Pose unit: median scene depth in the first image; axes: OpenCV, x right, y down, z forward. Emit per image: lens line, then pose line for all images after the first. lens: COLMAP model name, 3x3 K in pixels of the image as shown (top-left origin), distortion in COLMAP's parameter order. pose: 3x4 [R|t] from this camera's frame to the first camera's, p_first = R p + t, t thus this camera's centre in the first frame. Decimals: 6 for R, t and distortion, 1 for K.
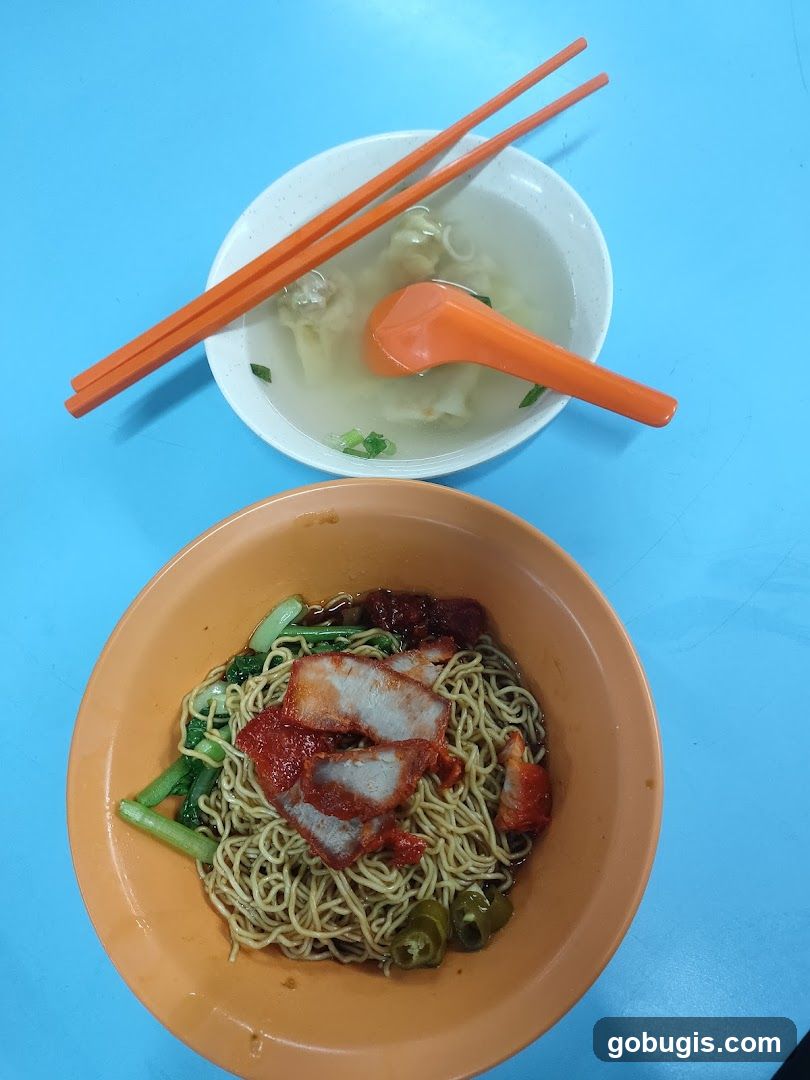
lens RADIAL K [[816.3, 0, 406.0], [0, 816.3, 567.9], [0, 0, 1]] dist [0.049489, 0.002730]
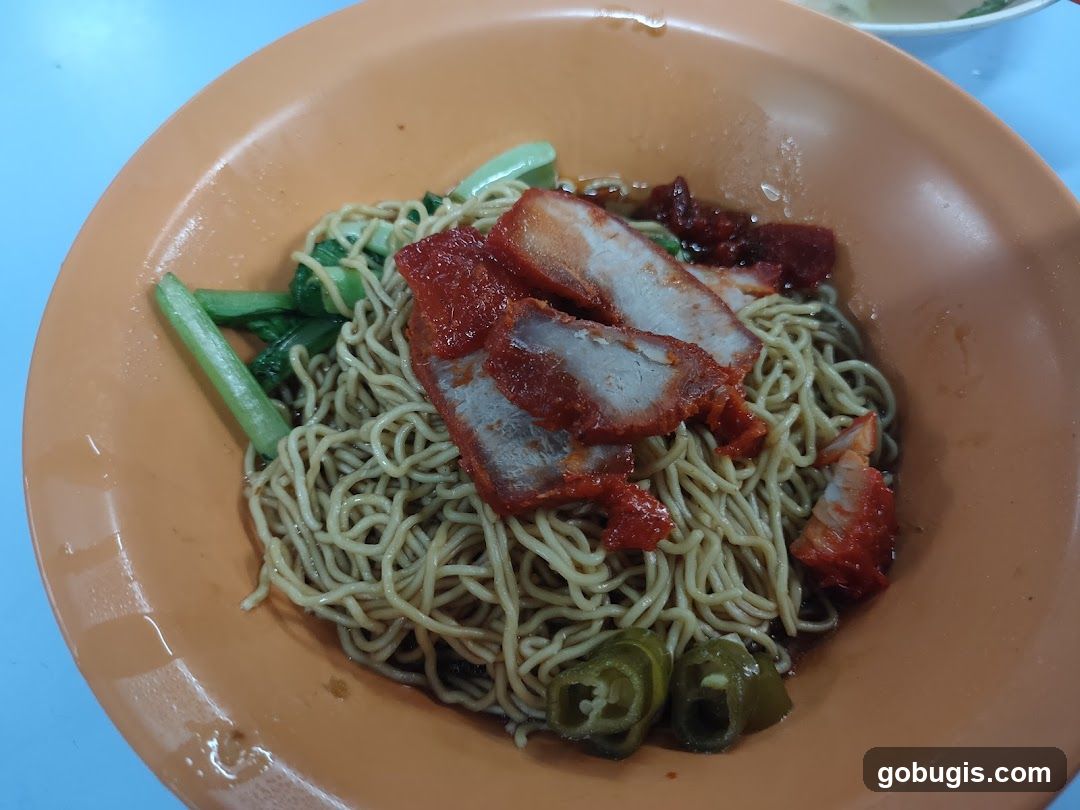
lens RADIAL K [[816.3, 0, 539.3], [0, 816.3, 432.3], [0, 0, 1]] dist [0.049489, 0.002730]
pose [[0.943927, 0.329218, -0.024831, -0.061055], [-0.329229, 0.933000, -0.145327, 0.376843], [-0.024677, 0.145353, 0.989072, 0.464624]]
